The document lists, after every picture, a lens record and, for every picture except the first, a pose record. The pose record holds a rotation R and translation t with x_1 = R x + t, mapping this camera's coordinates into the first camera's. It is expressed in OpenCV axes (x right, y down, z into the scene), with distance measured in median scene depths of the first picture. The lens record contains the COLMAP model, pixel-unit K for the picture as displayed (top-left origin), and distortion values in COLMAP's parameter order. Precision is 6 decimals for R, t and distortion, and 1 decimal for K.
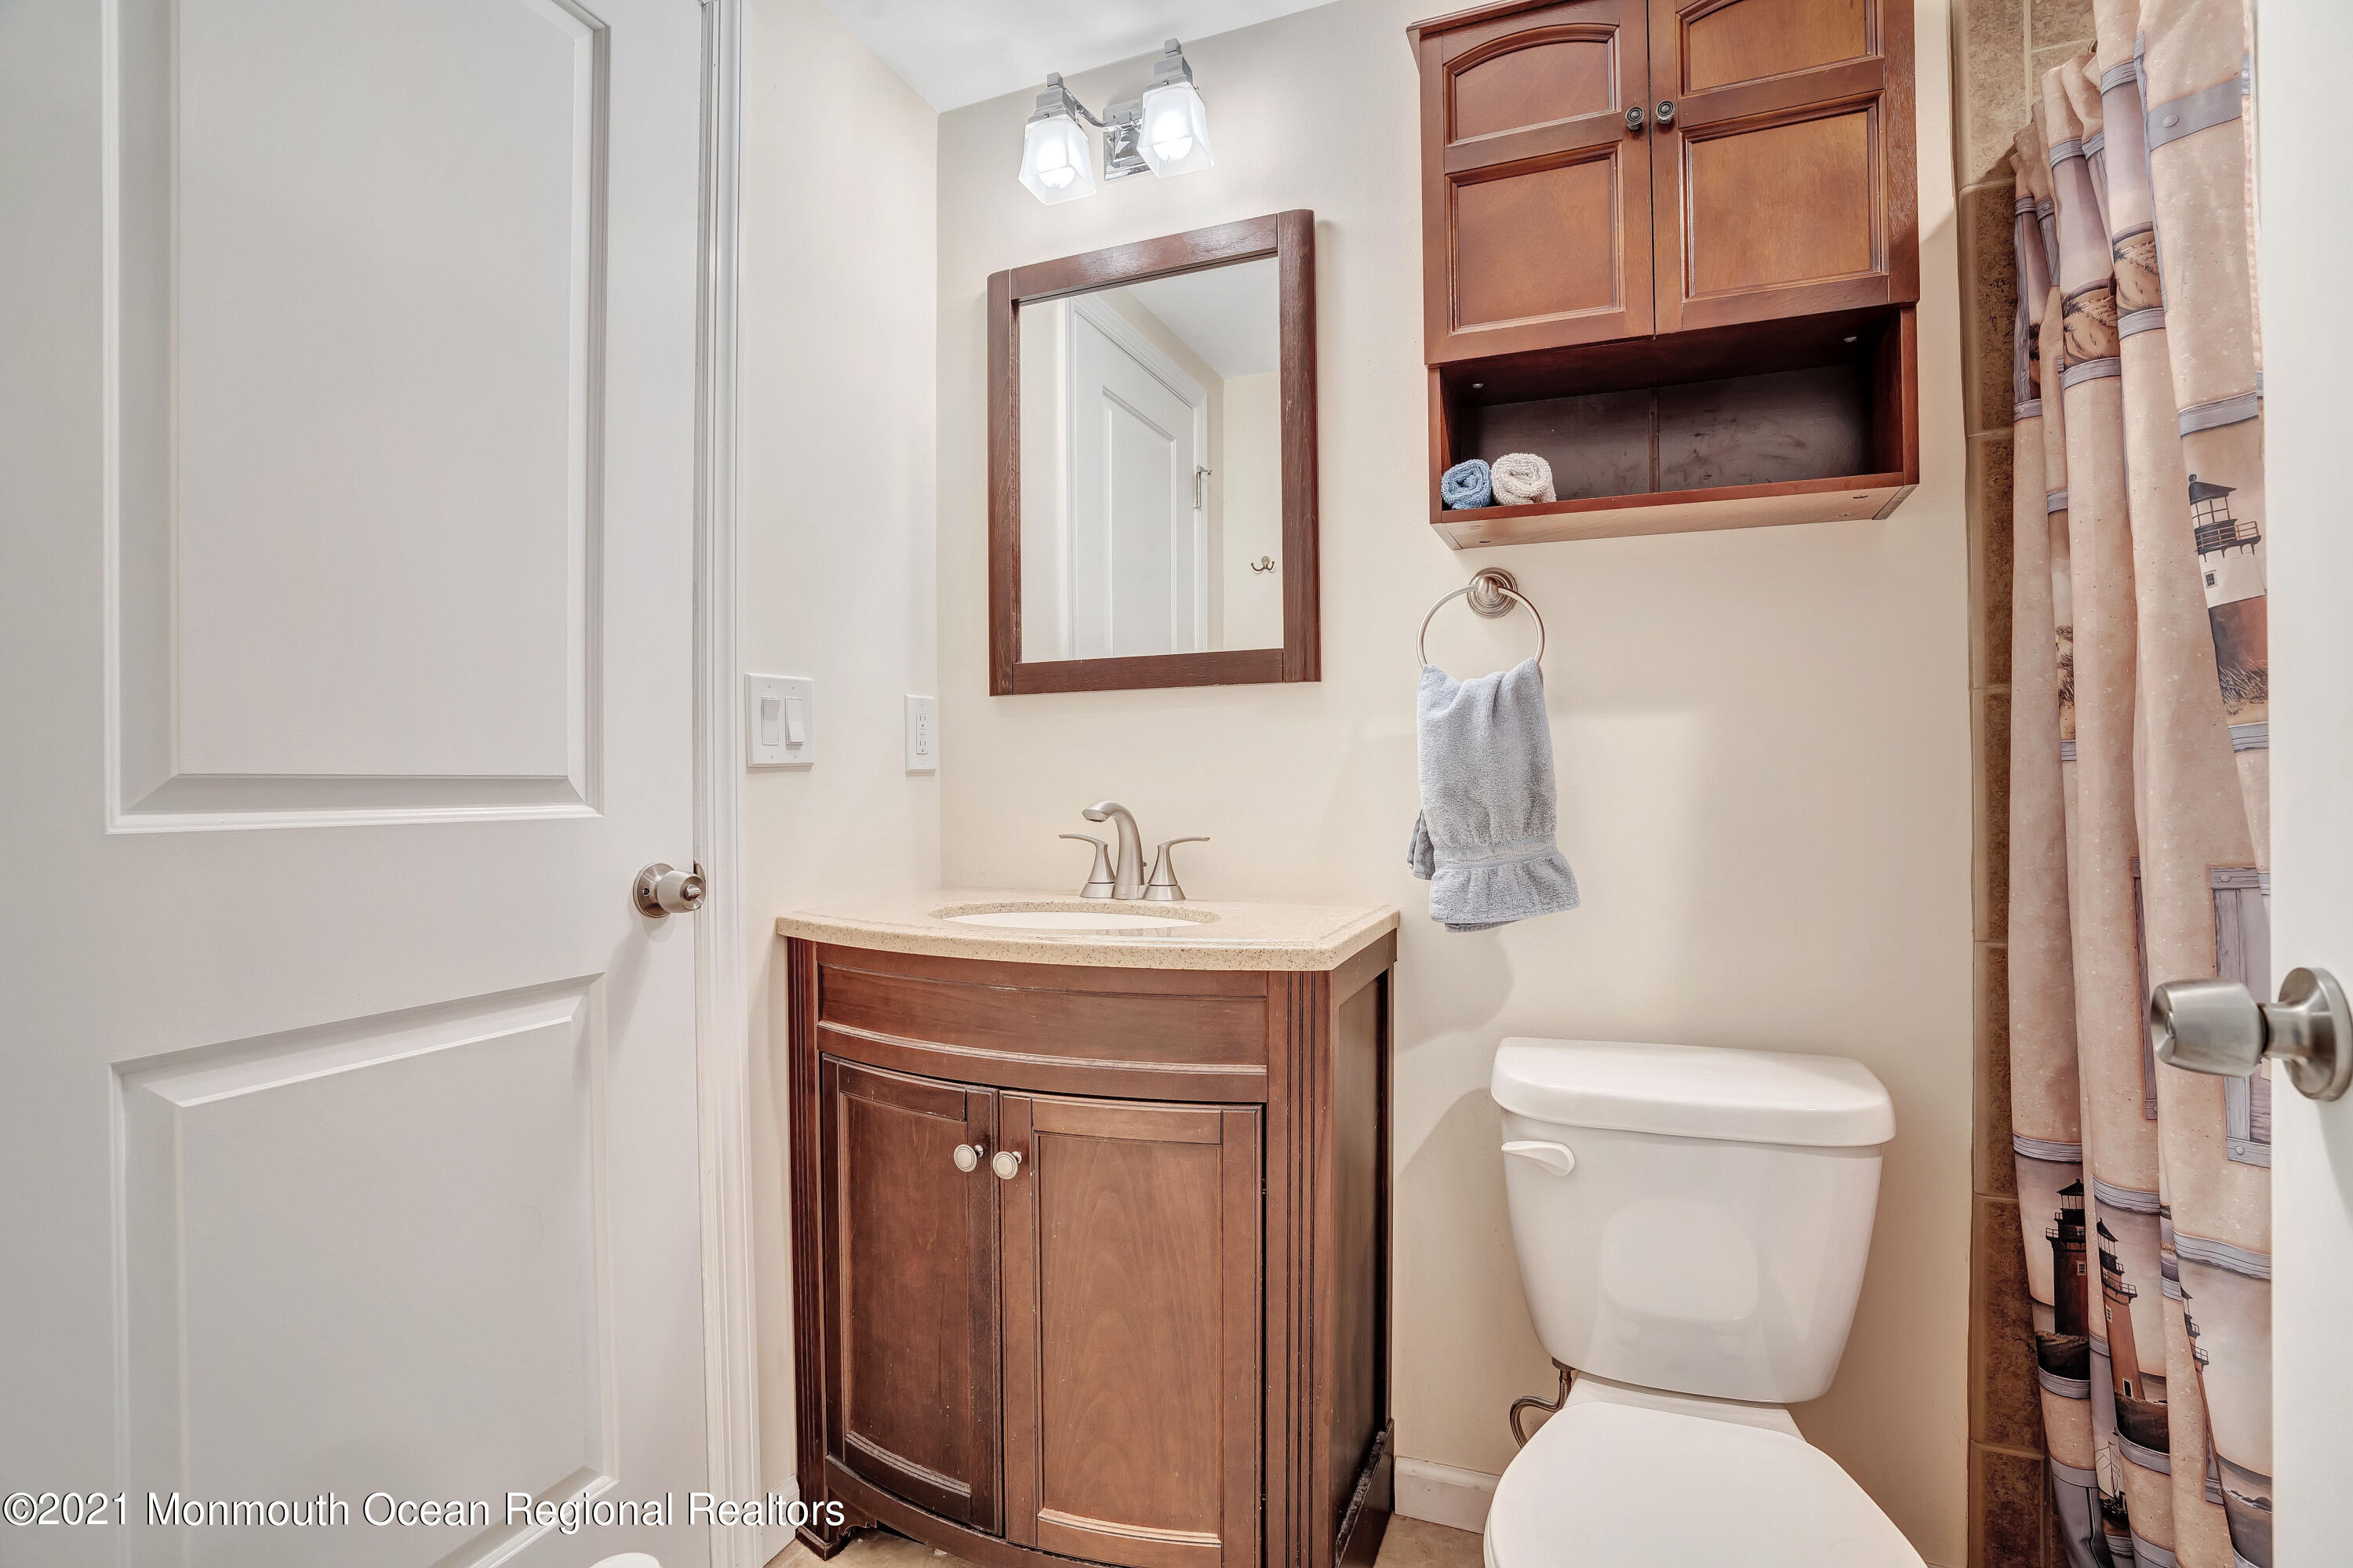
lens RADIAL K [[1094.2, 0, 1190.3], [0, 1094.2, 786.2], [0, 0, 1]] dist [-0.065000, 0.025239]
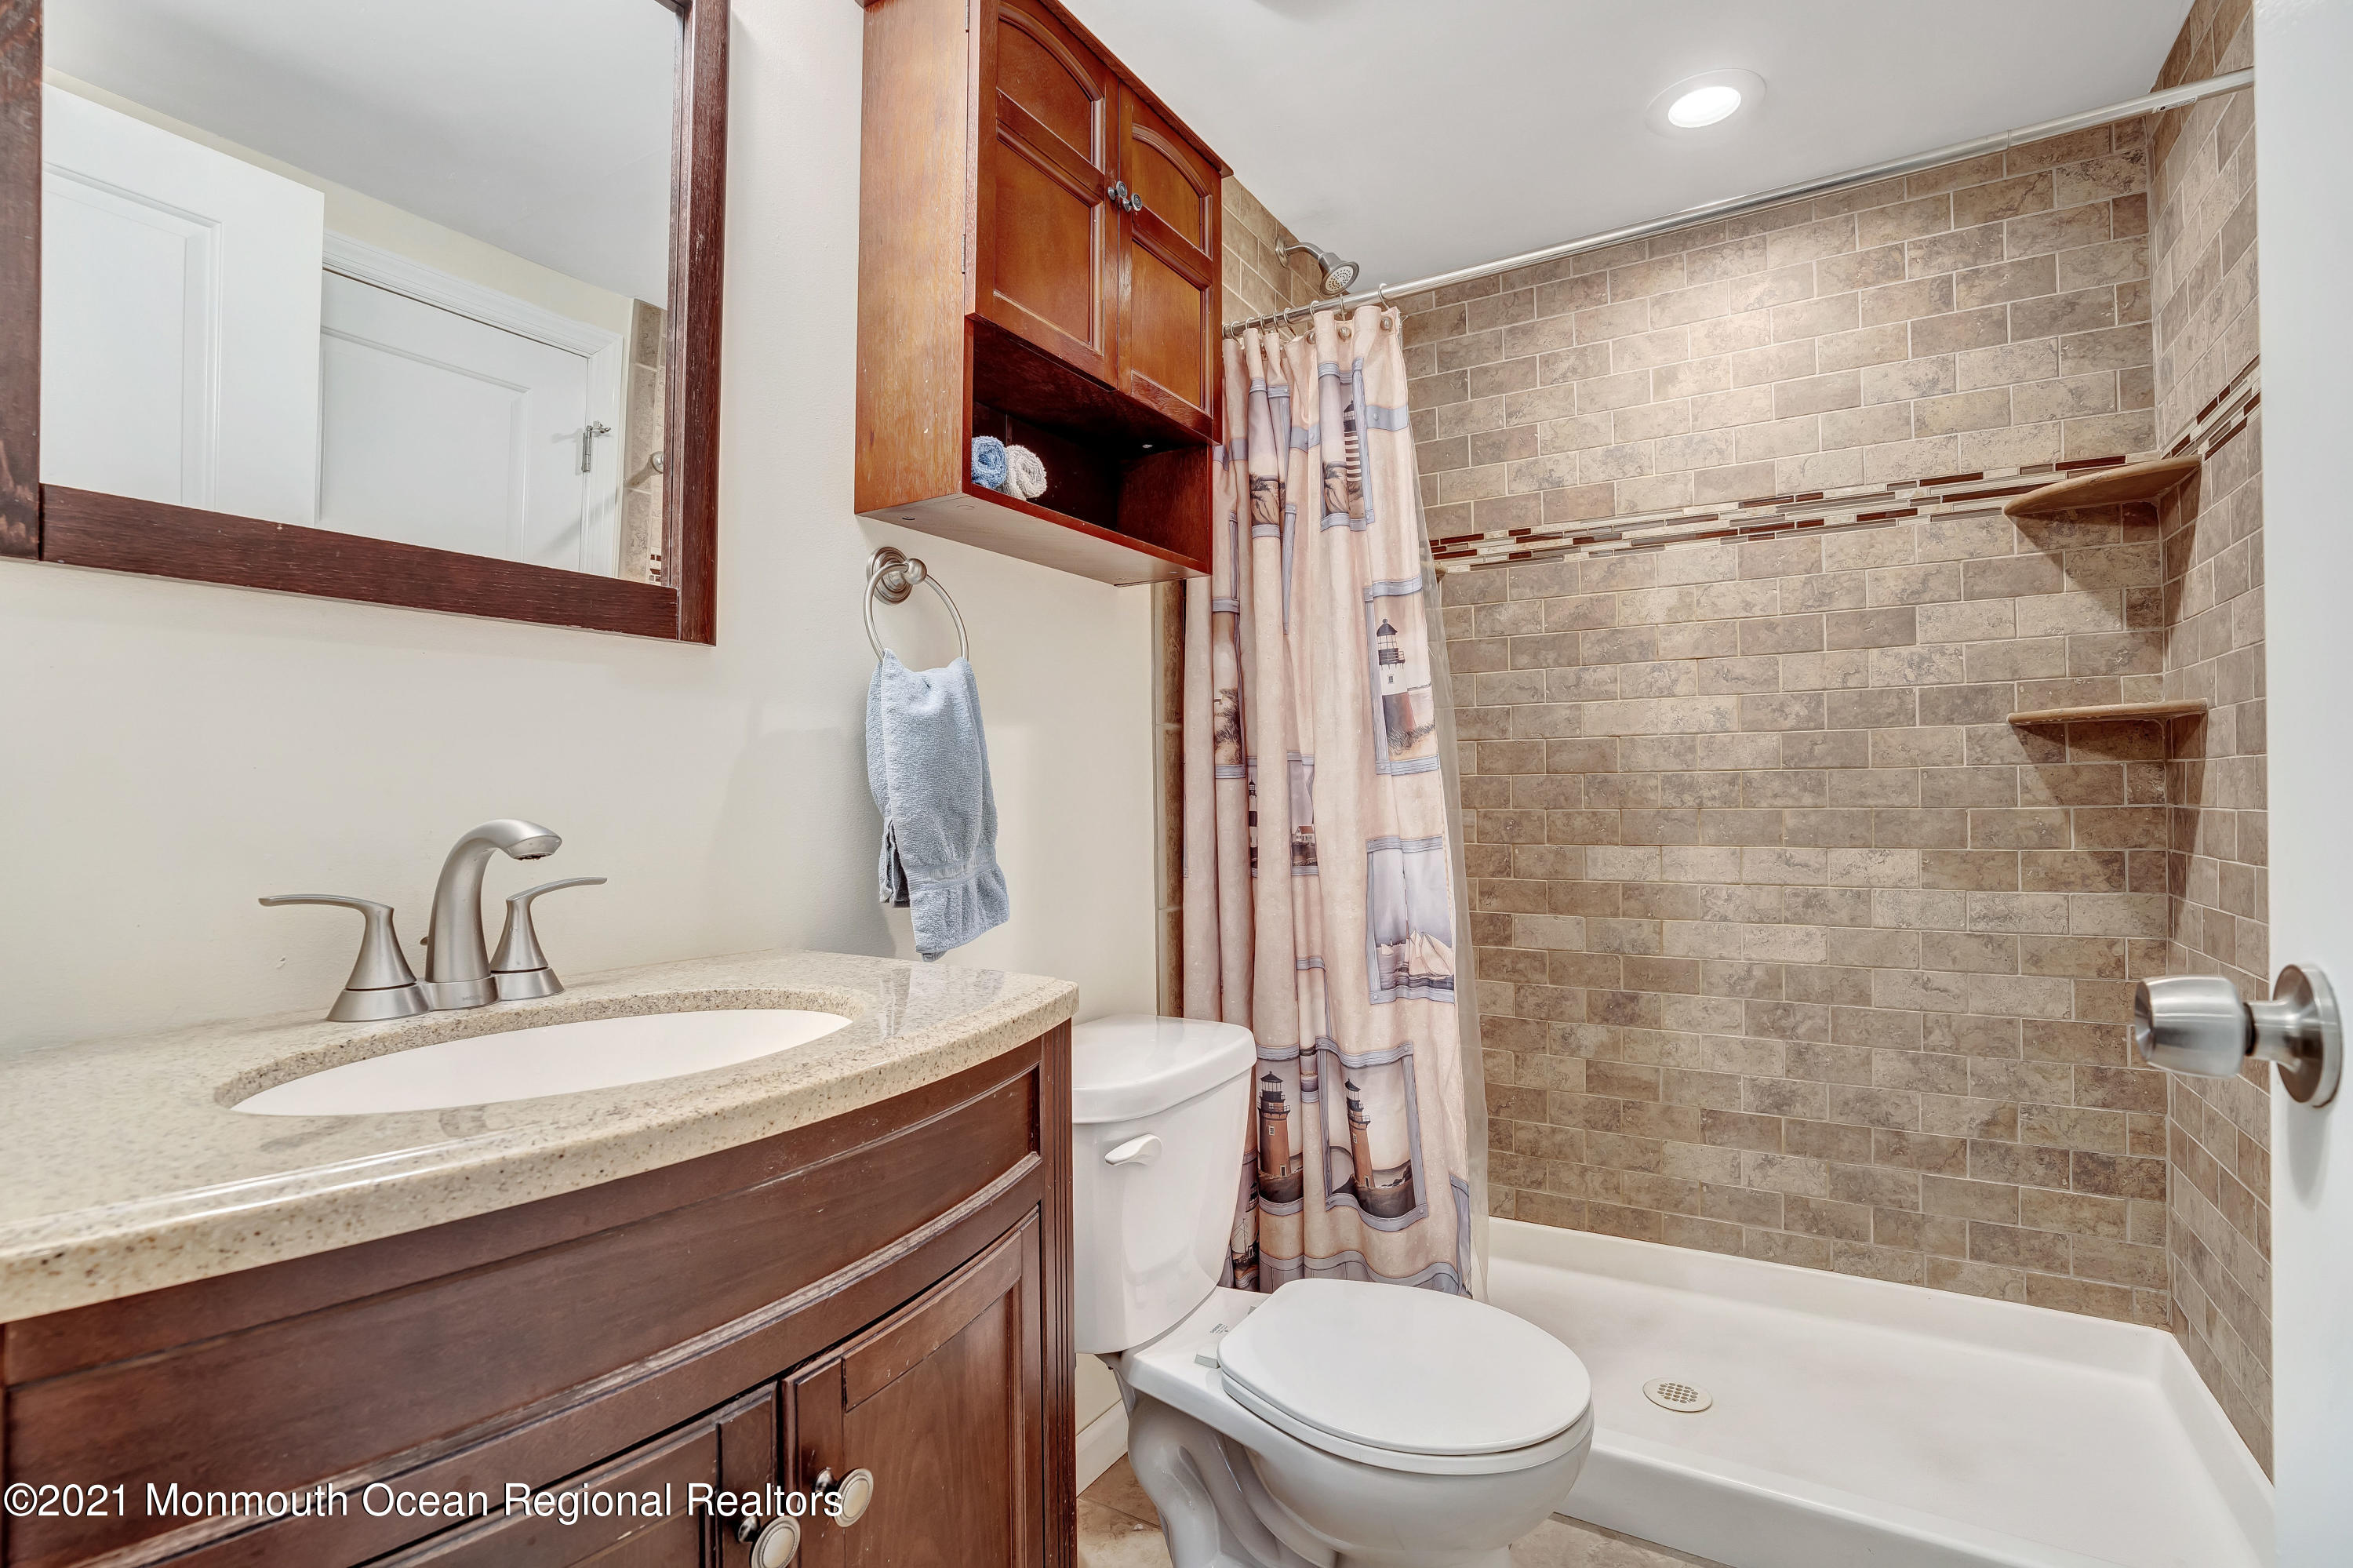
lens RADIAL K [[1094.2, 0, 1190.3], [0, 1094.2, 786.2], [0, 0, 1]] dist [-0.065000, 0.025239]
pose [[0.151073, 0.013071, 0.988436, -0.614712], [0.004129, 0.999896, -0.013854, 0.007478], [-0.988514, 0.006175, 0.151003, 0.694780]]
